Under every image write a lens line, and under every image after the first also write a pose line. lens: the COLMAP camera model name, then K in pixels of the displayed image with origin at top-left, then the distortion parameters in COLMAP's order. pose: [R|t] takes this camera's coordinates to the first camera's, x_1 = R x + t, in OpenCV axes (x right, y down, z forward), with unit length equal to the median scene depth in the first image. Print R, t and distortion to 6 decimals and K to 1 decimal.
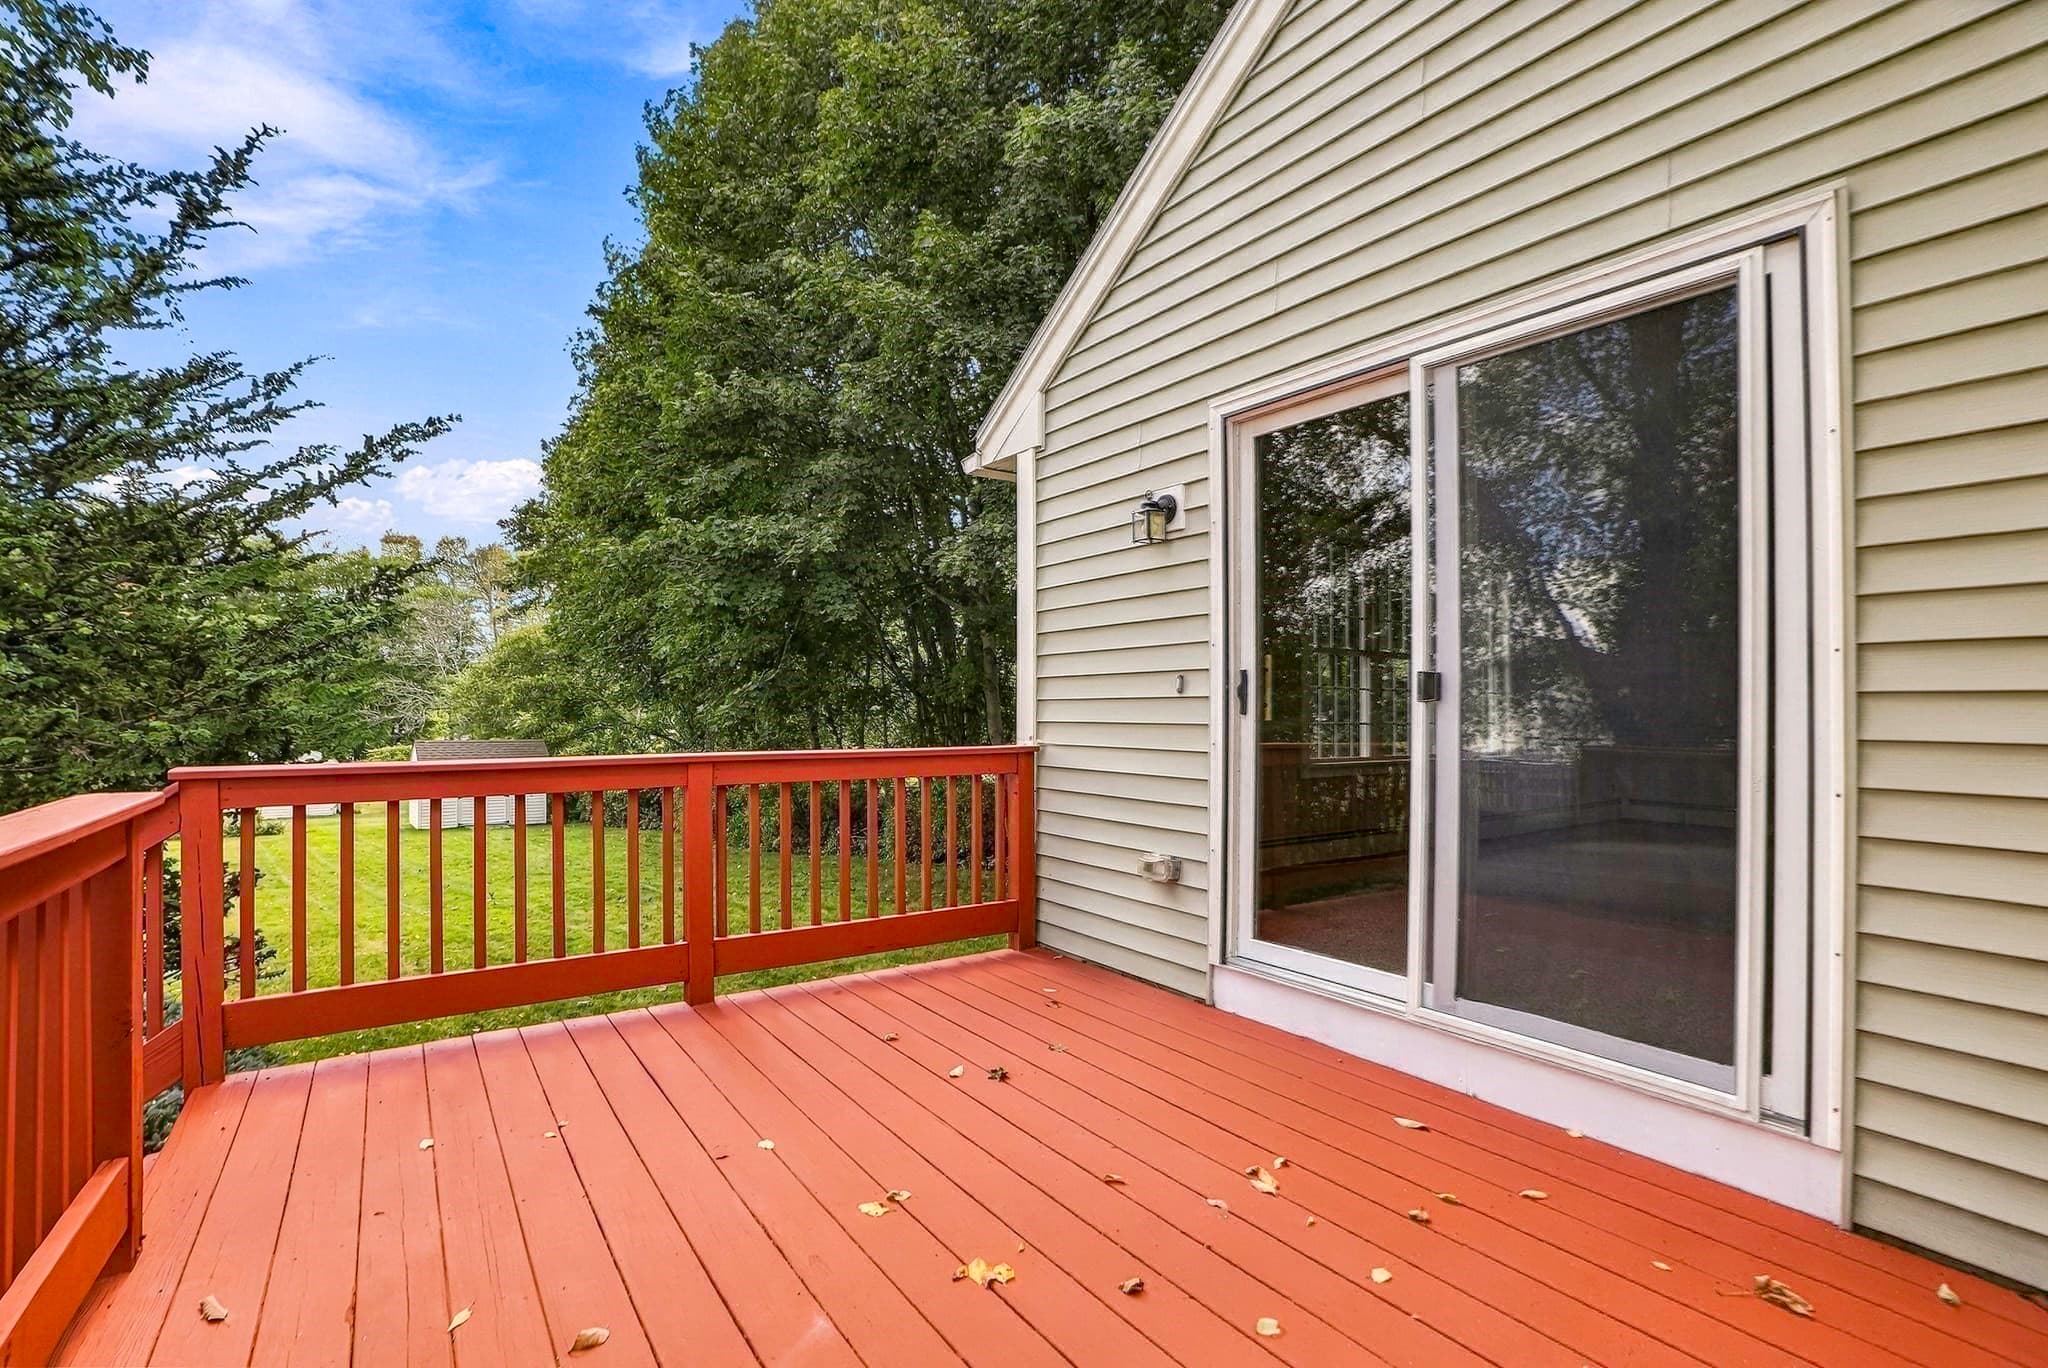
lens RADIAL K [[981.4, 0, 997.9], [0, 981.4, 703.3], [0, 0, 1]] dist [-0.057125, 0.018042]
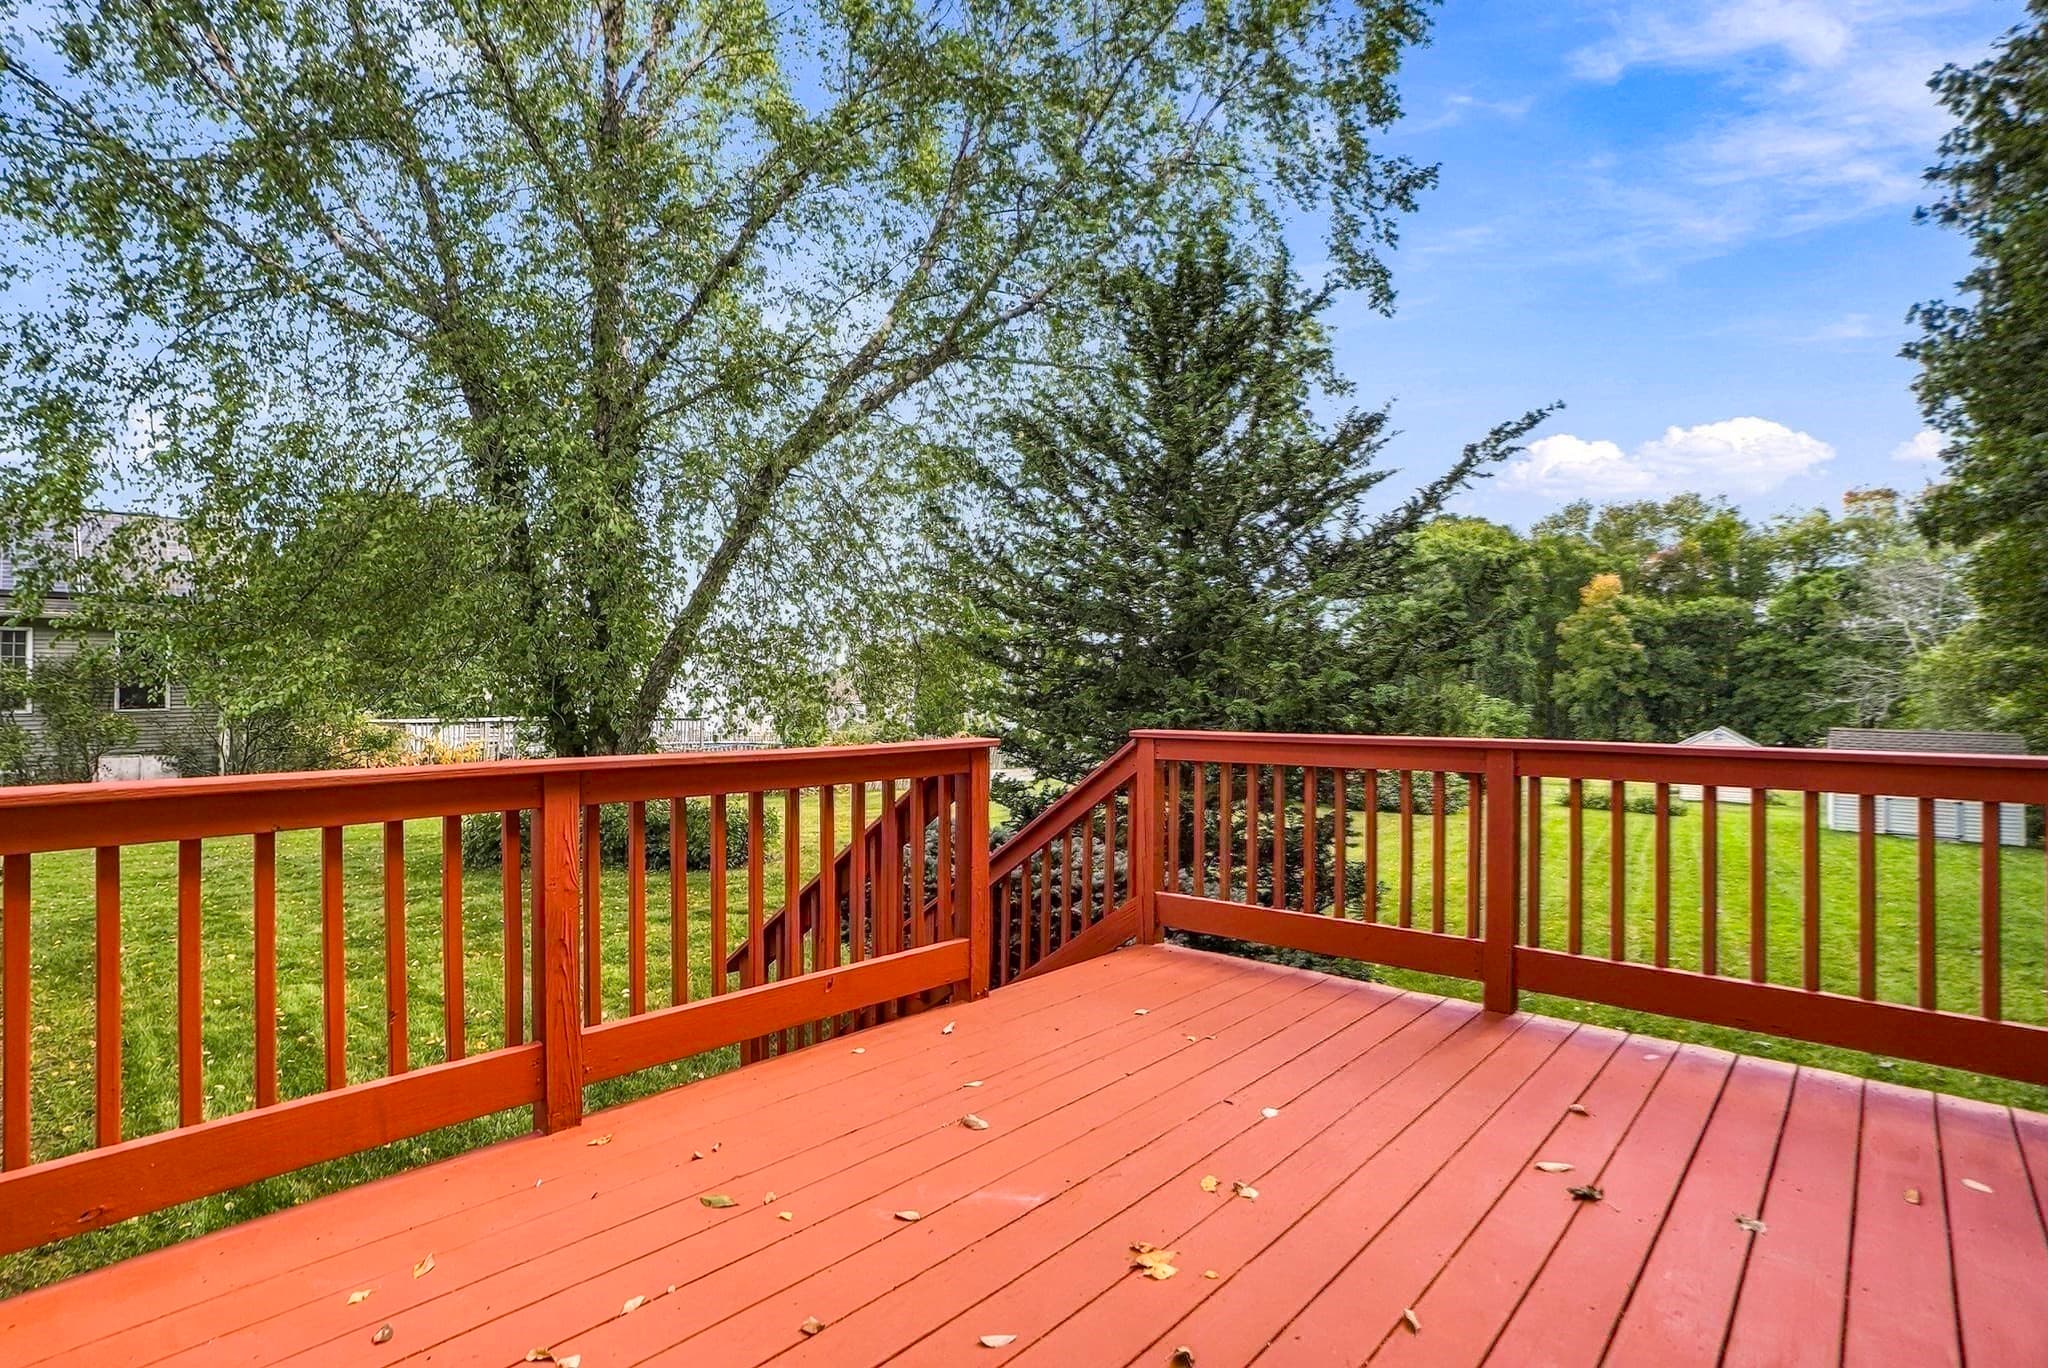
lens RADIAL K [[970.1, 0, 955.4], [0, 970.1, 682.0], [0, 0, 1]] dist [-0.075012, 0.017217]
pose [[0.217071, -0.002304, -0.976153, 0.192362], [-0.000700, 0.999997, -0.002516, -0.001319], [0.976155, 0.001230, 0.217069, 0.125903]]
